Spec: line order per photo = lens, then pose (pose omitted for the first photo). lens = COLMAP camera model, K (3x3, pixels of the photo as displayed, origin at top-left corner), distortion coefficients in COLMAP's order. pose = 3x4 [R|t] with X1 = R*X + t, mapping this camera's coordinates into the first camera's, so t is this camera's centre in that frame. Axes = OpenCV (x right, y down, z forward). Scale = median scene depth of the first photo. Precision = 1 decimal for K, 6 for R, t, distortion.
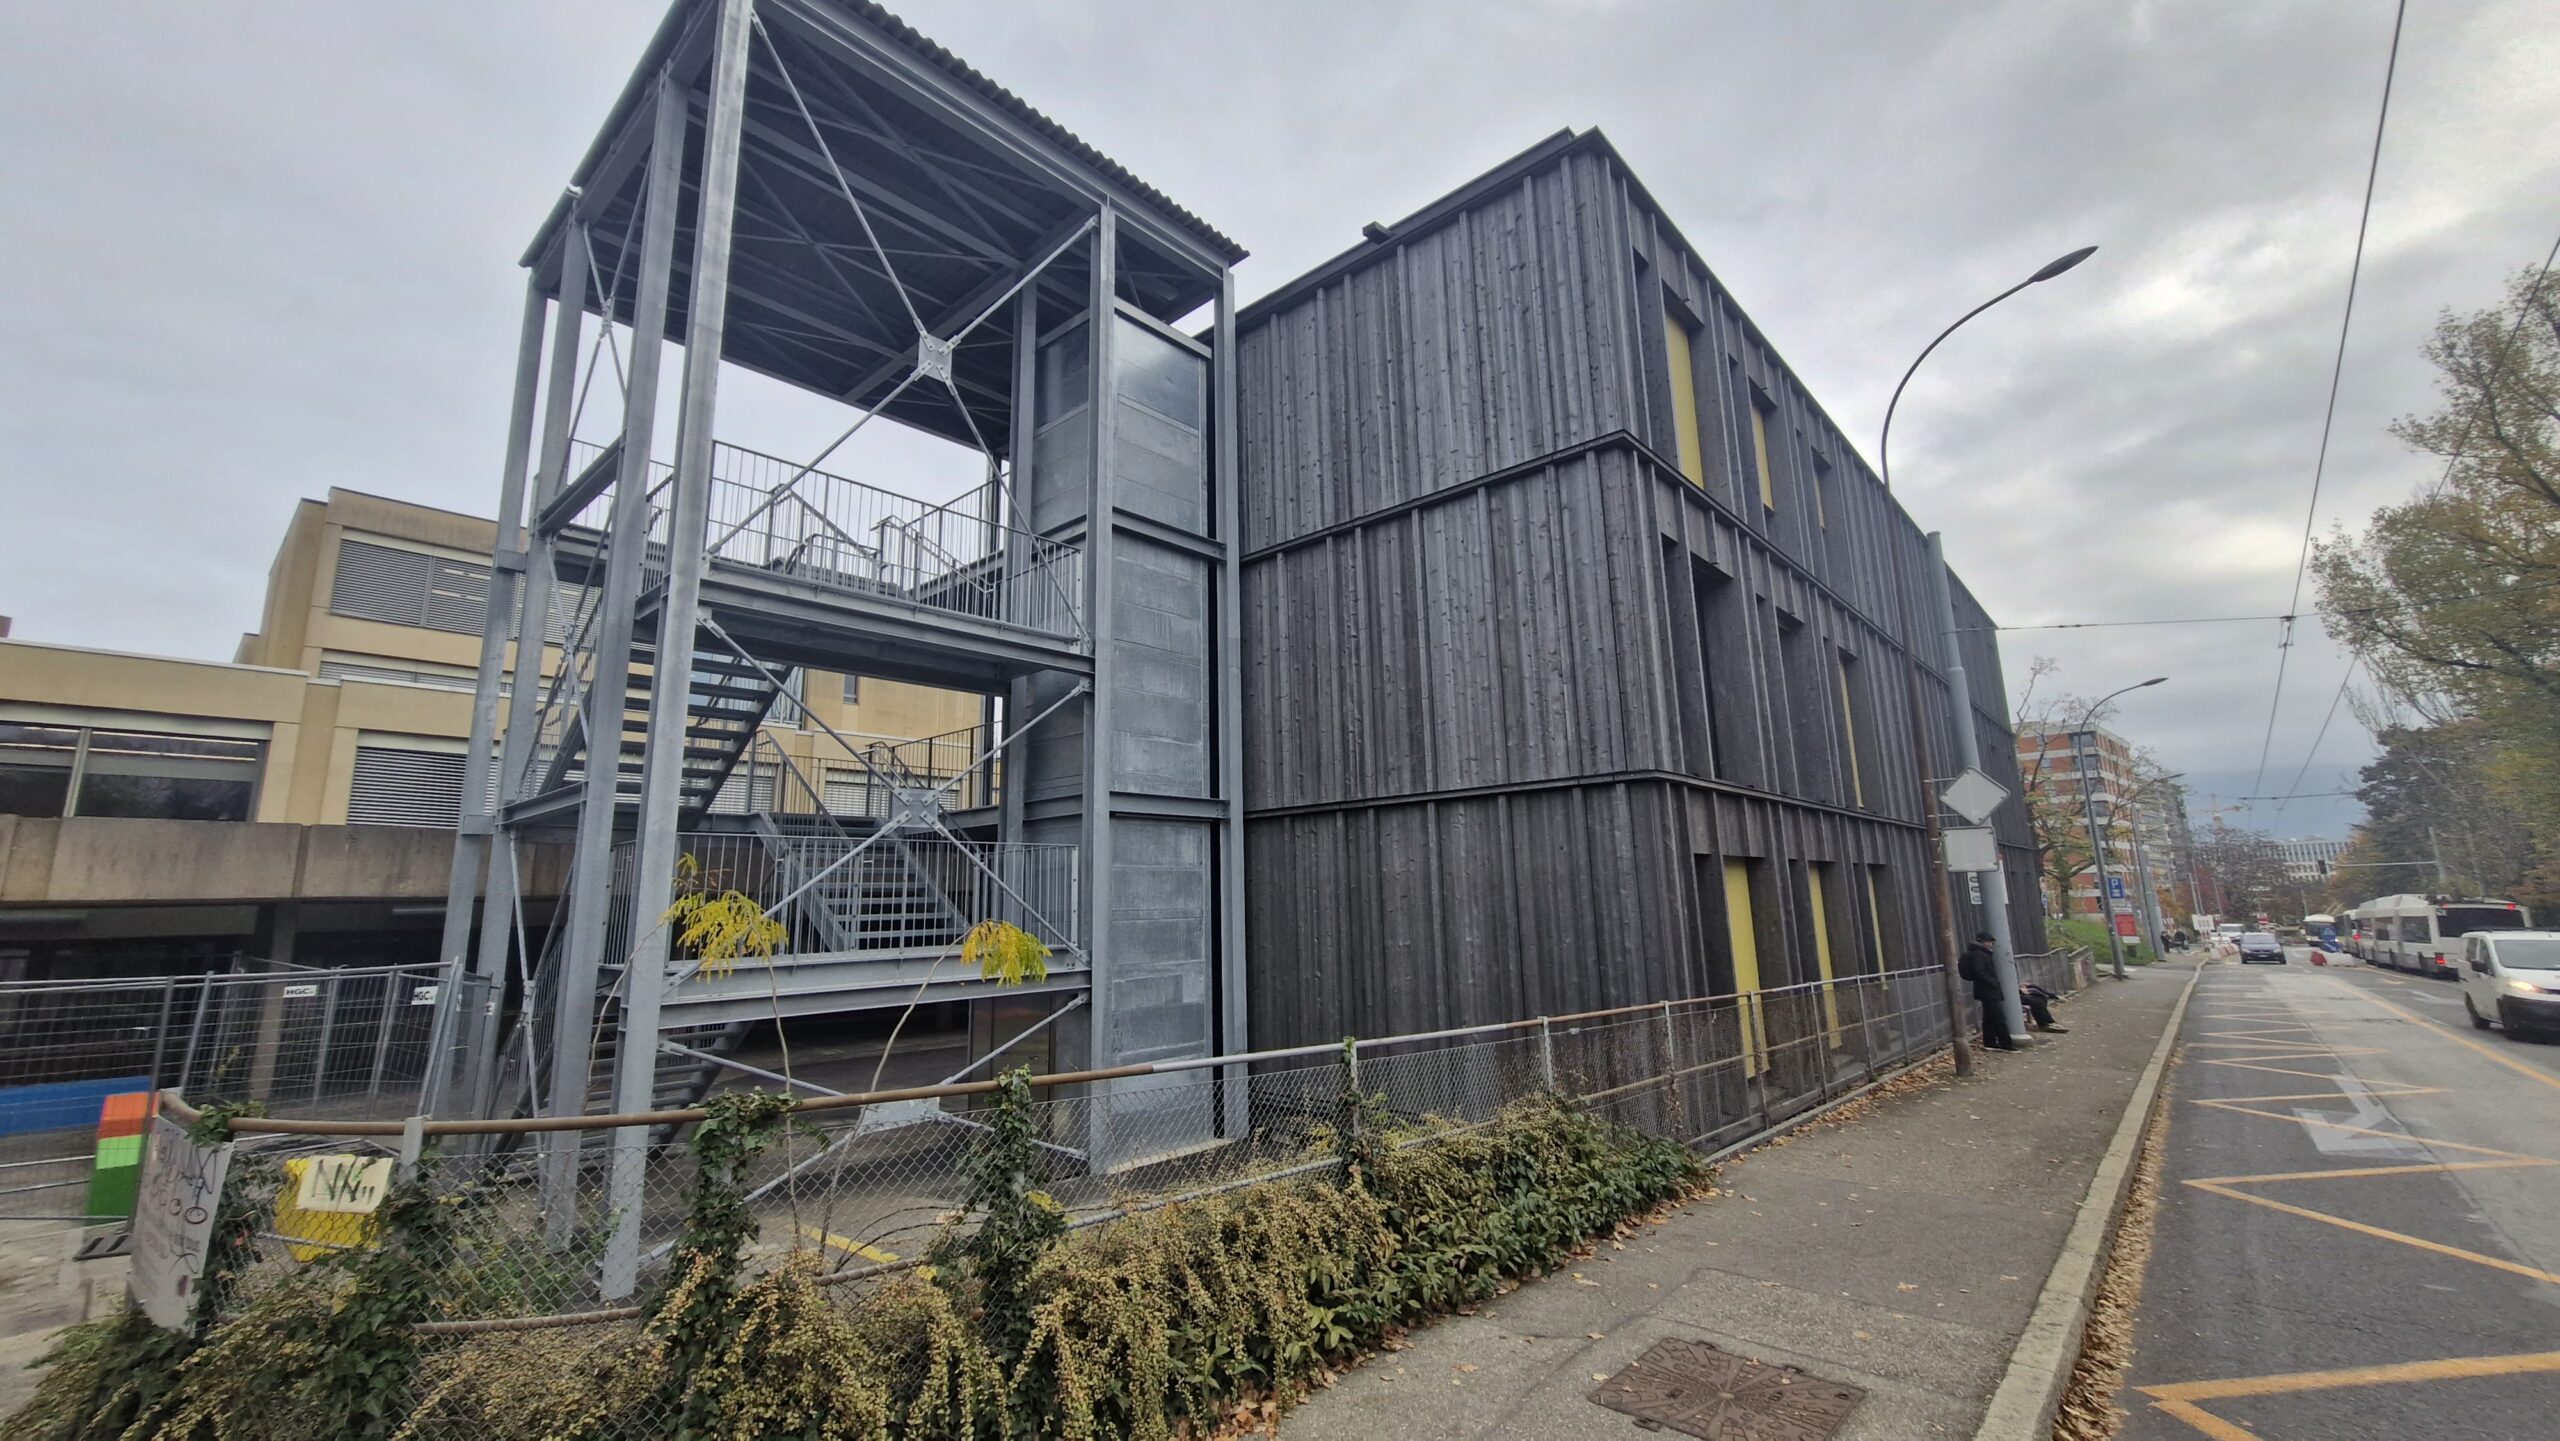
lens RADIAL K [[1012.8, 0, 1270.6], [0, 1012.8, 707.4], [0, 0, 1]] dist [0.001881, -0.003626]
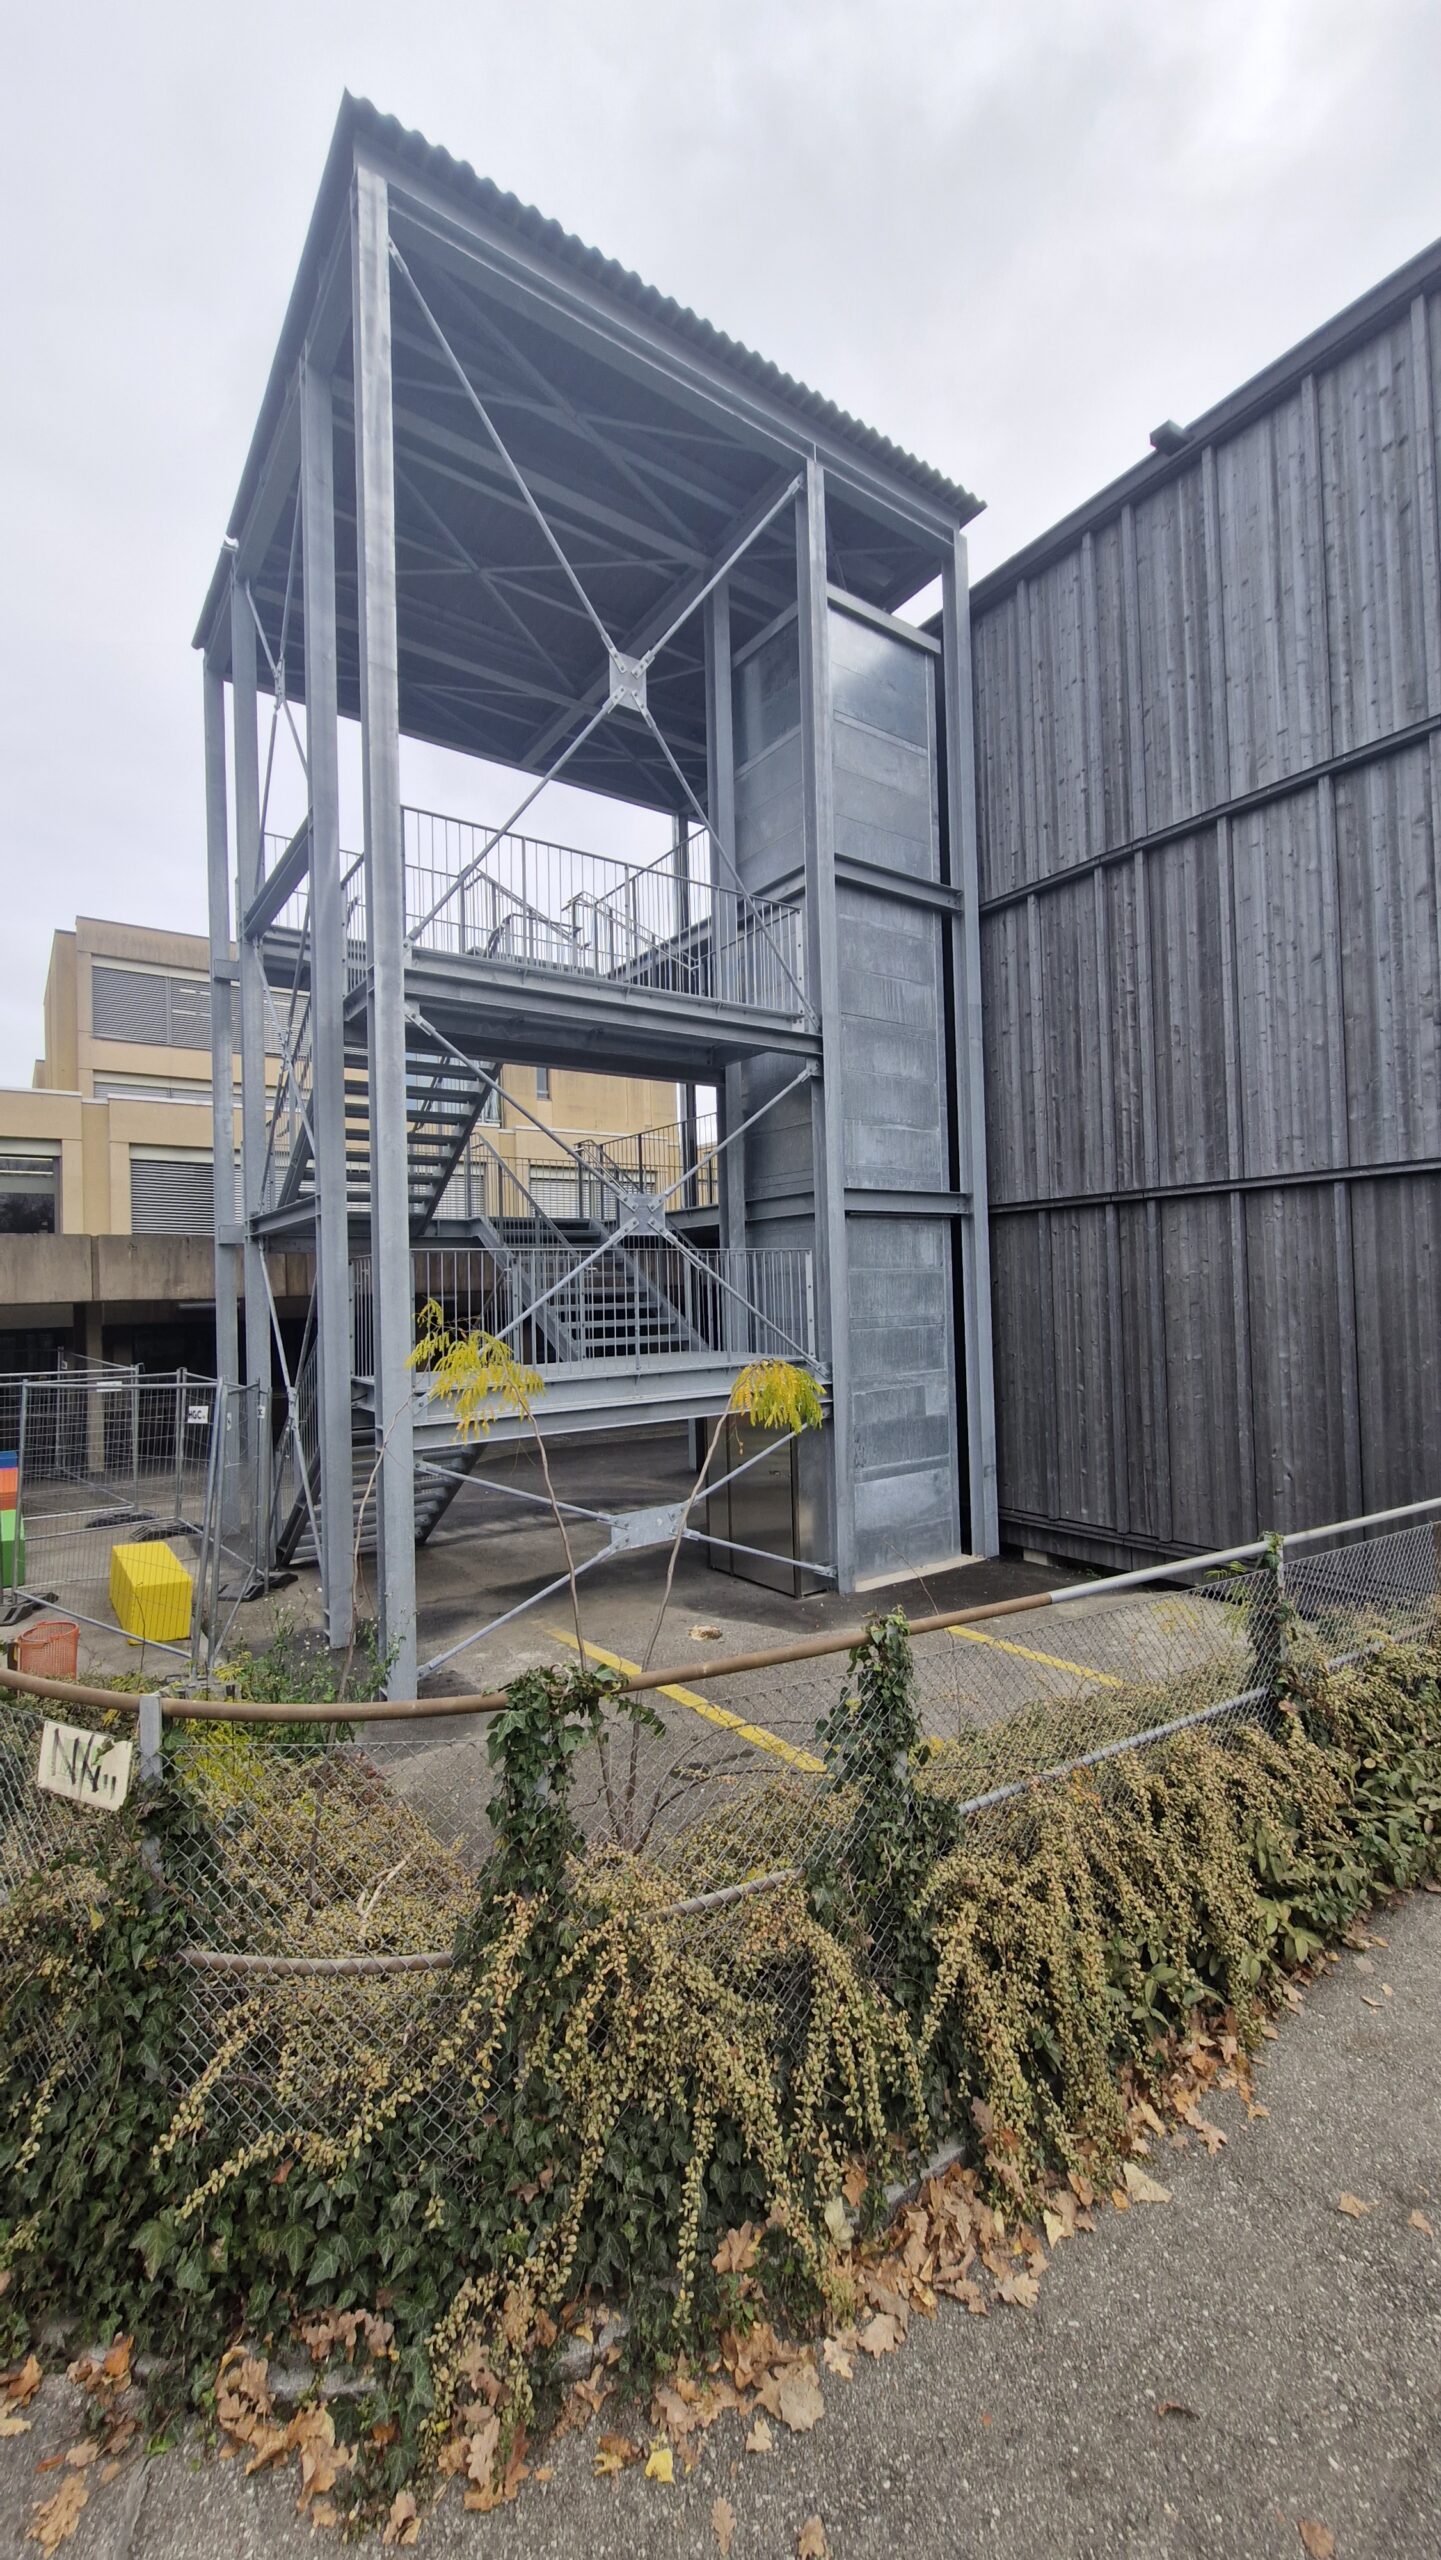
lens RADIAL K [[1012.8, 0, 733.7], [0, 1012.8, 1276.0], [0, 0, 1]] dist [0.001881, -0.003626]
pose [[0.977779, -0.007754, -0.209494, -0.065260], [0.045640, 0.983219, 0.176626, -0.003187], [0.204609, -0.182262, 0.961725, 0.105013]]
